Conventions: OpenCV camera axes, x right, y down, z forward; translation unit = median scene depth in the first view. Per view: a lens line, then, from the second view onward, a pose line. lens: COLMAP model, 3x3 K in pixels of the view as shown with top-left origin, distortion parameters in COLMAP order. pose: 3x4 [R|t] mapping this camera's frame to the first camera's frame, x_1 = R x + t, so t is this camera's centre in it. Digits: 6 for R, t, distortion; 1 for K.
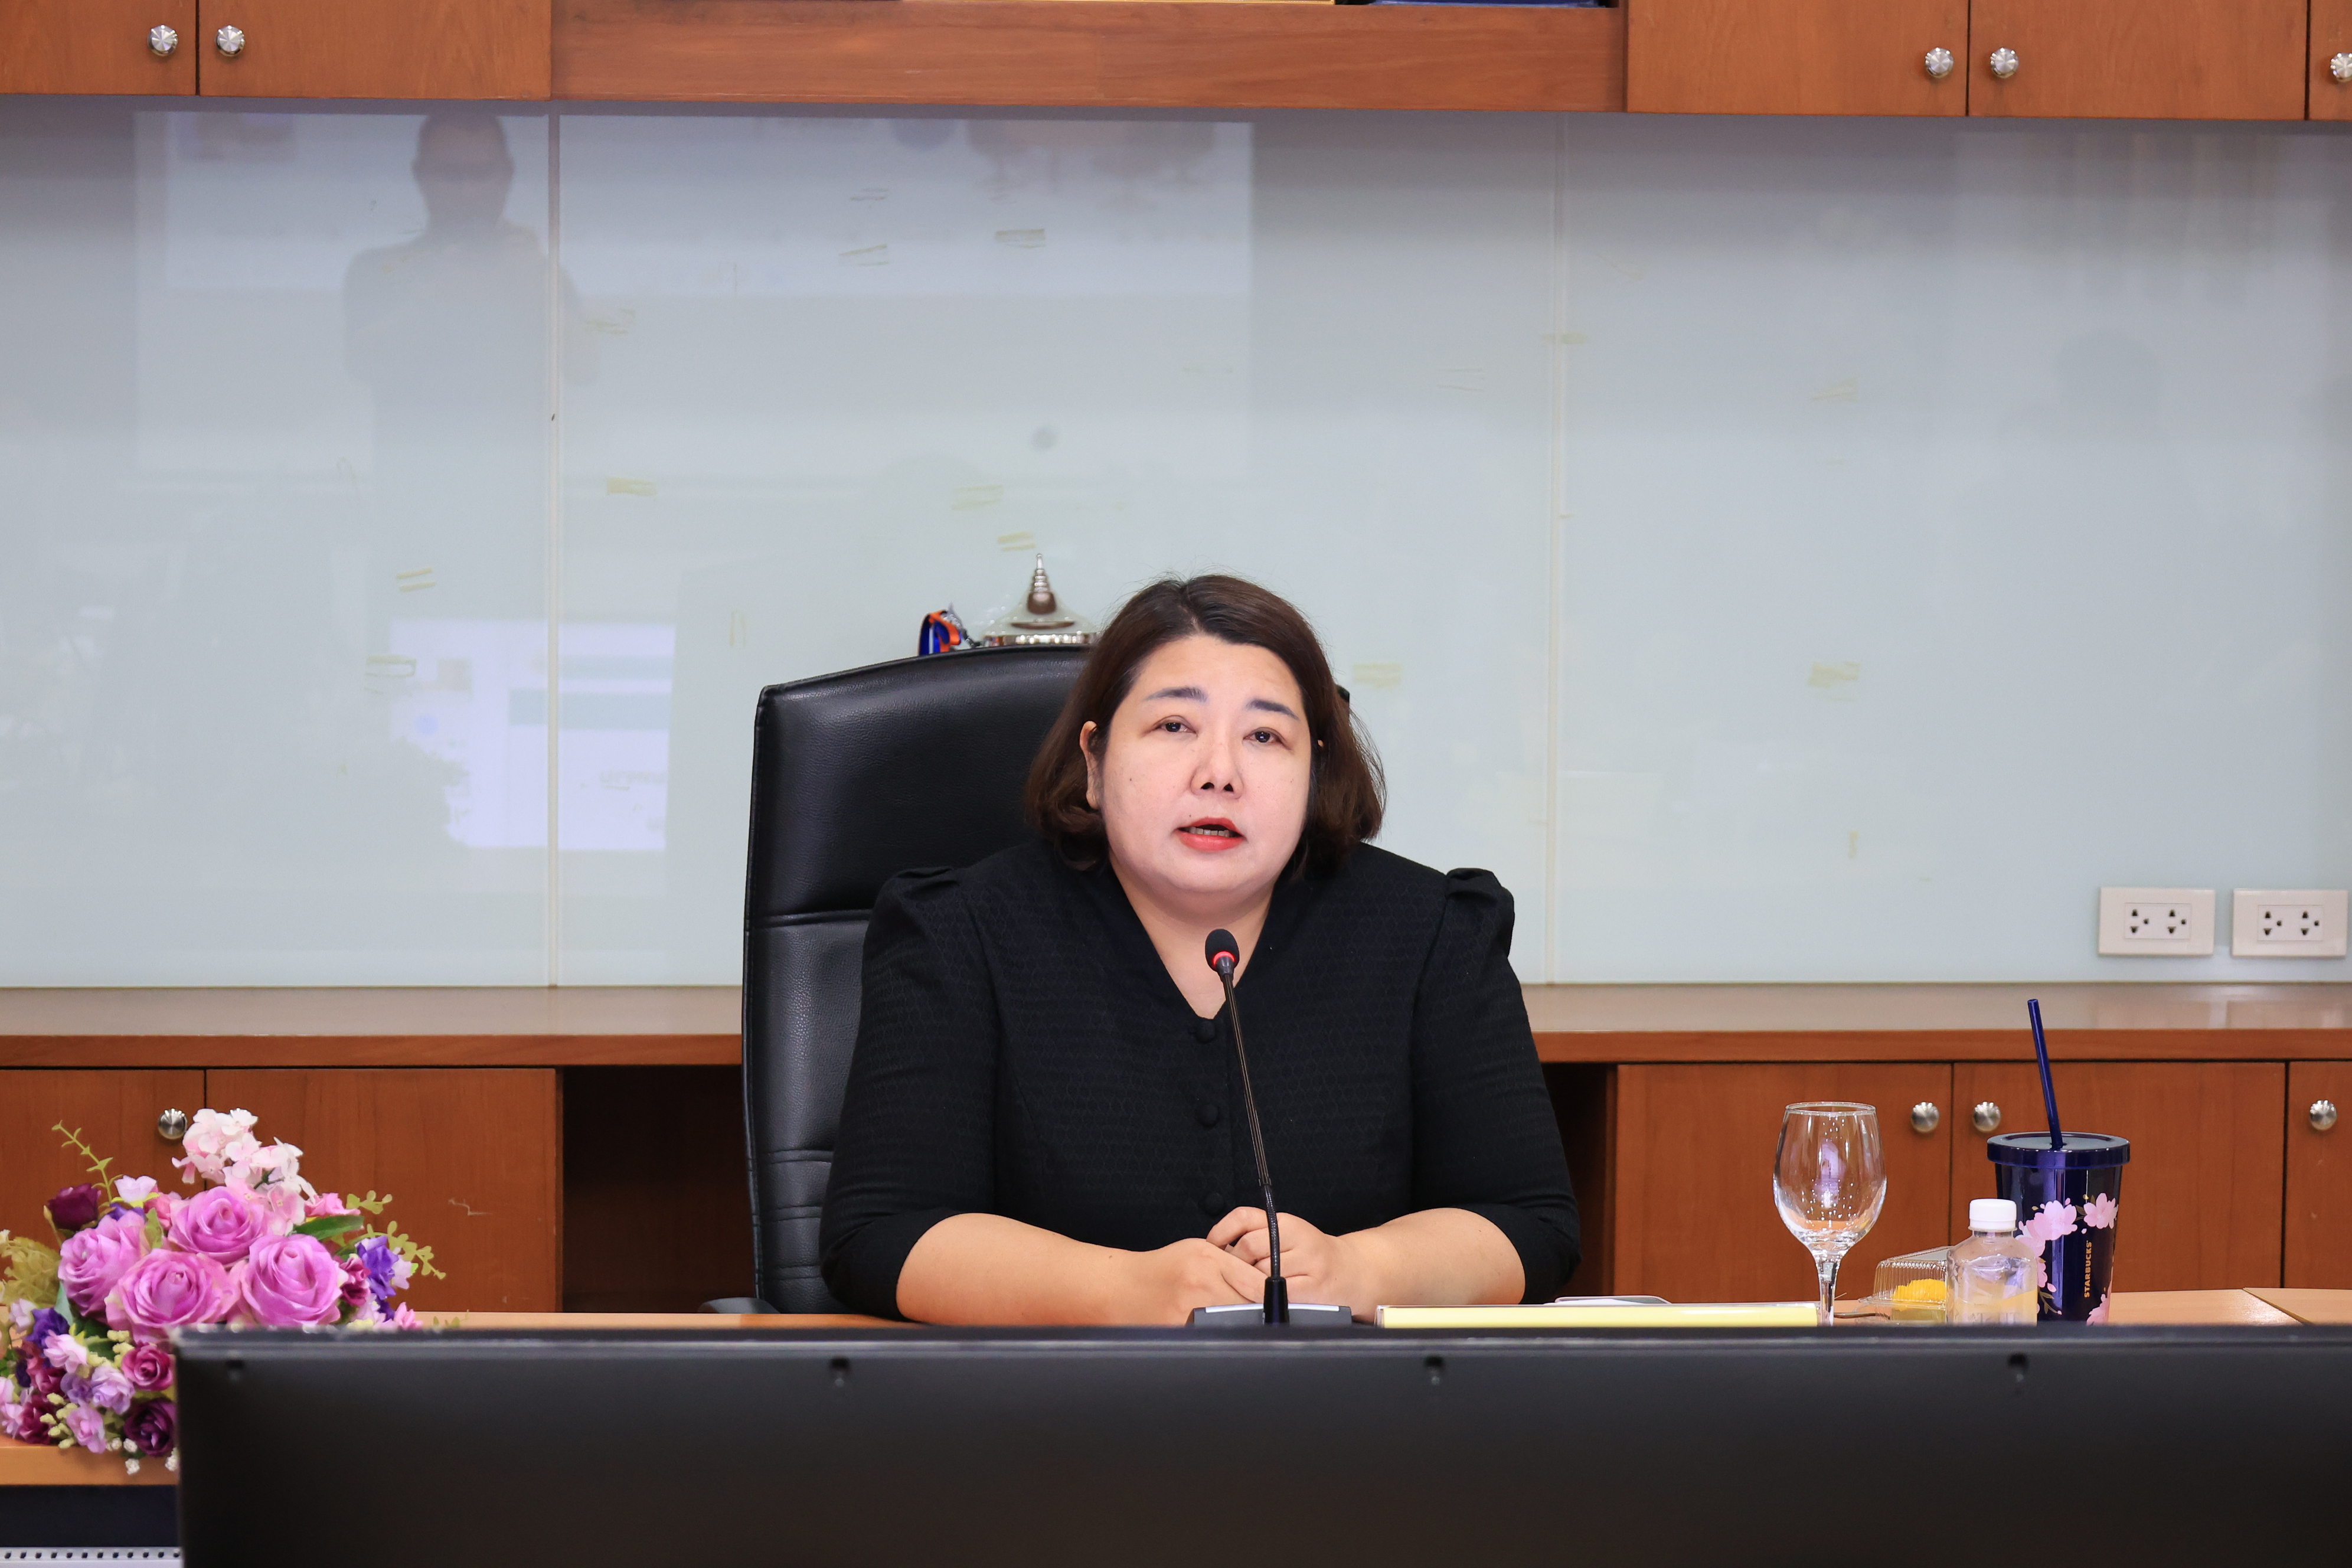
lens RADIAL K [[6843.2, 0, 1171.9], [0, 6843.2, 792.5], [0, 0, 1]] dist [-0.019239, 0.000000]
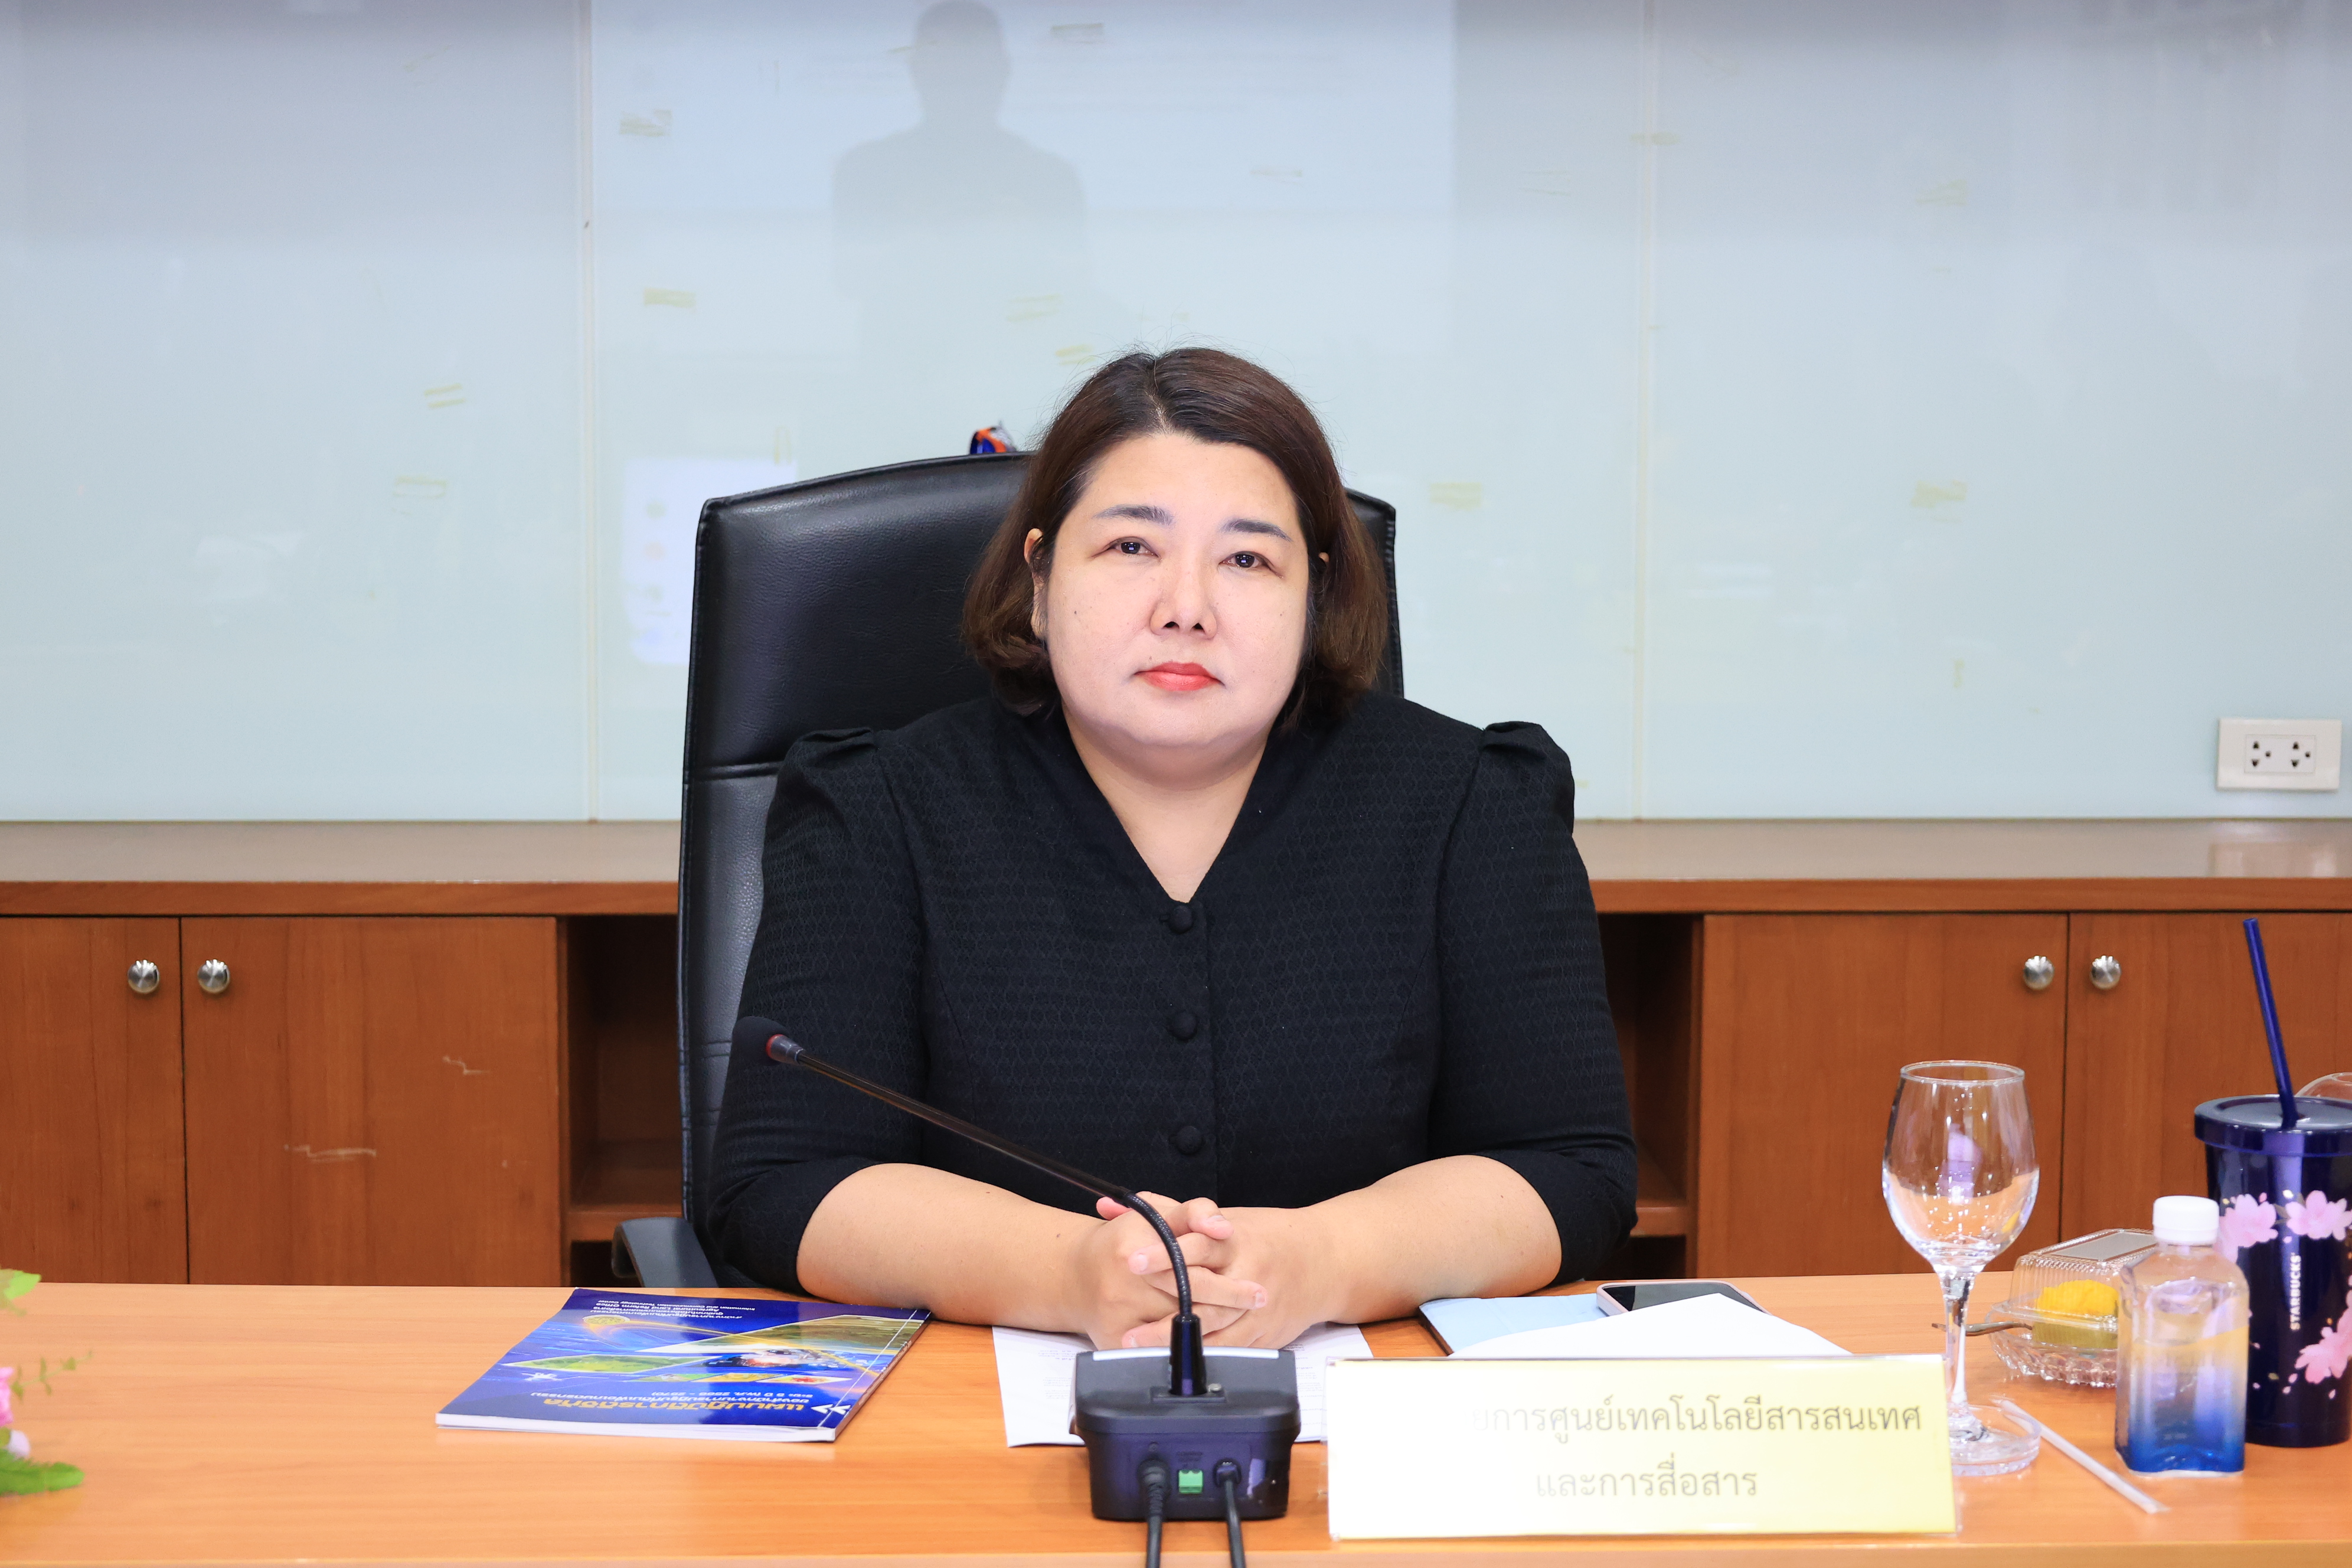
lens RADIAL K [[4874.3, 0, 1180.2], [0, 4874.3, 781.7], [0, 0, 1]] dist [0.019180, 0.000000]
pose [[0.998696, 0.002297, -0.050996, 0.031932], [-0.000396, 0.999305, 0.037265, -0.003144], [0.051047, -0.037196, 0.998003, 0.386569]]
